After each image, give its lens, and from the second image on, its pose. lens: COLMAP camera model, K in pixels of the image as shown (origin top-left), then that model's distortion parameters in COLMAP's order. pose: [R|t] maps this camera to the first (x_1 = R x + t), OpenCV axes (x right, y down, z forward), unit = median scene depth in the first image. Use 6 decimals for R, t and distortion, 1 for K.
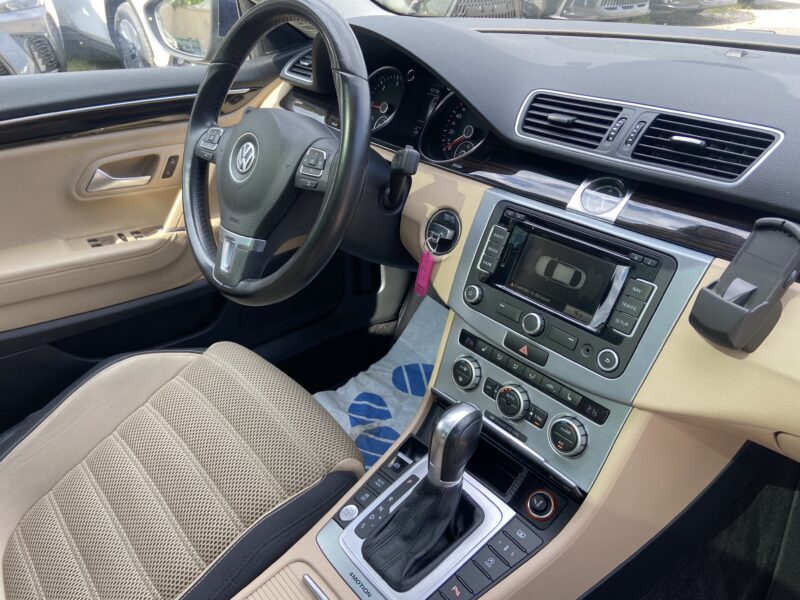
lens RADIAL K [[609.4, 0, 400.7], [0, 609.4, 289.3], [0, 0, 1]] dist [0.112803, -0.139422]
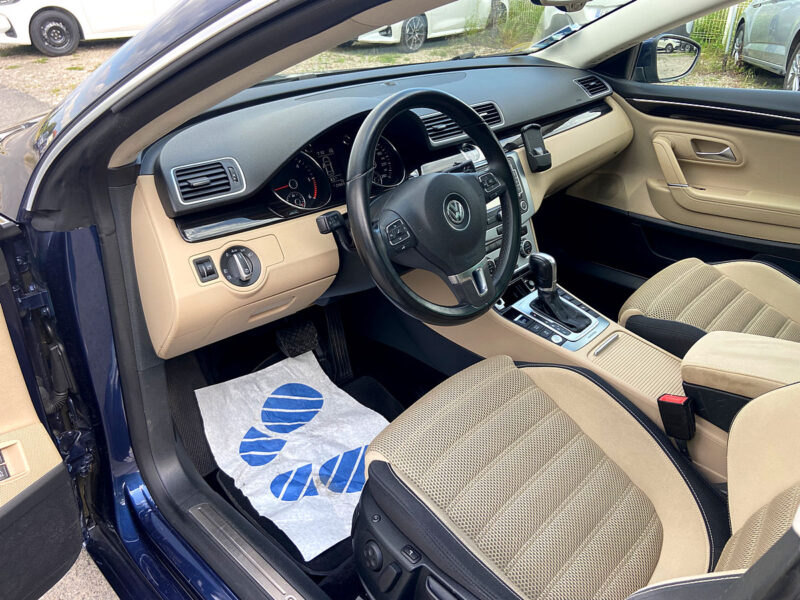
lens RADIAL K [[611.8, 0, 400.0], [0, 611.8, 300.0], [0, 0, 1]] dist [0.131761, -0.138724]
pose [[-0.139937, -0.450114, 0.881938, -1.529469], [0.462873, 0.757650, 0.460125, -0.762901], [-0.875309, 0.472614, 0.102323, 1.115457]]
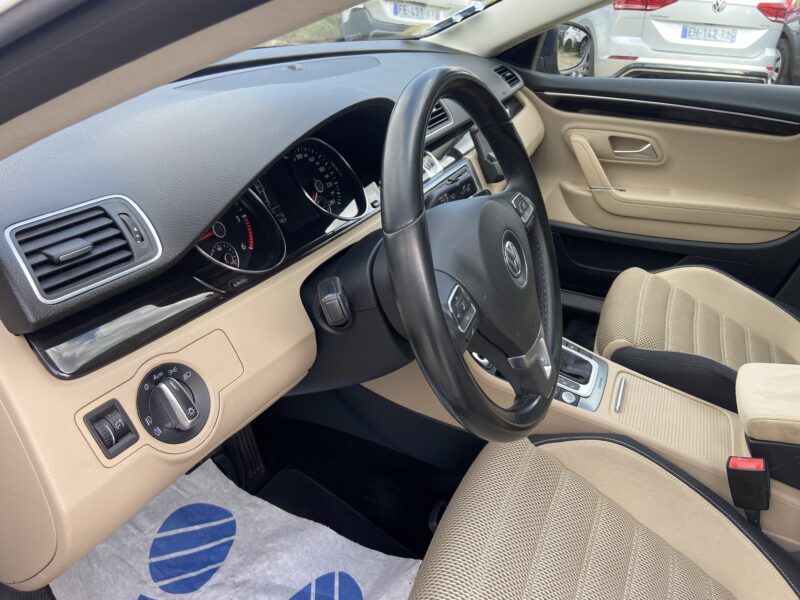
lens RADIAL K [[611.0, 0, 402.9], [0, 611.0, 302.8], [0, 0, 1]] dist [0.122231, -0.166461]
pose [[-0.462029, -0.420779, 0.780689, -0.895910], [0.373959, 0.705761, 0.601711, -0.767509], [-0.804167, 0.569953, -0.168728, 1.362975]]
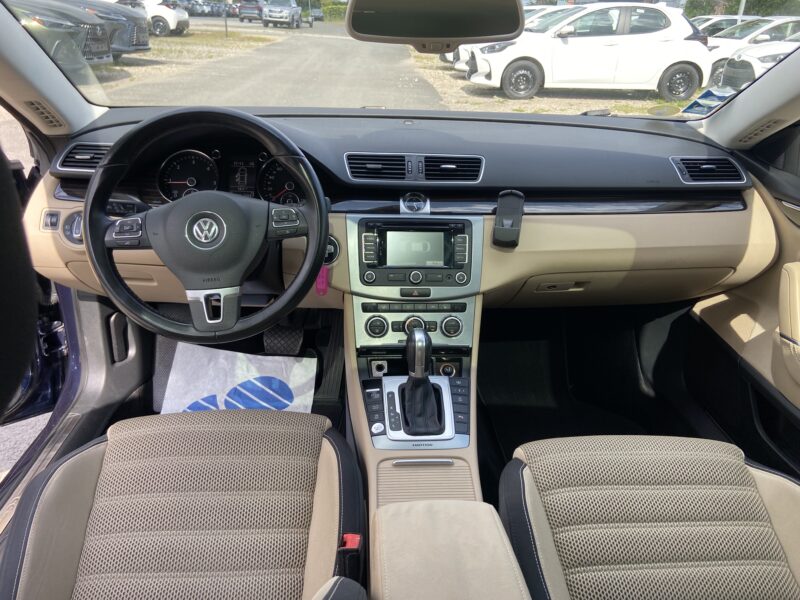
lens RADIAL K [[609.4, 0, 400.7], [0, 609.4, 289.3], [0, 0, 1]] dist [0.112803, -0.139422]
pose [[0.591712, -0.291552, 0.751581, -1.056494], [0.345145, 0.934162, 0.090650, -0.079623], [-0.728527, 0.205766, 0.653383, -0.112962]]
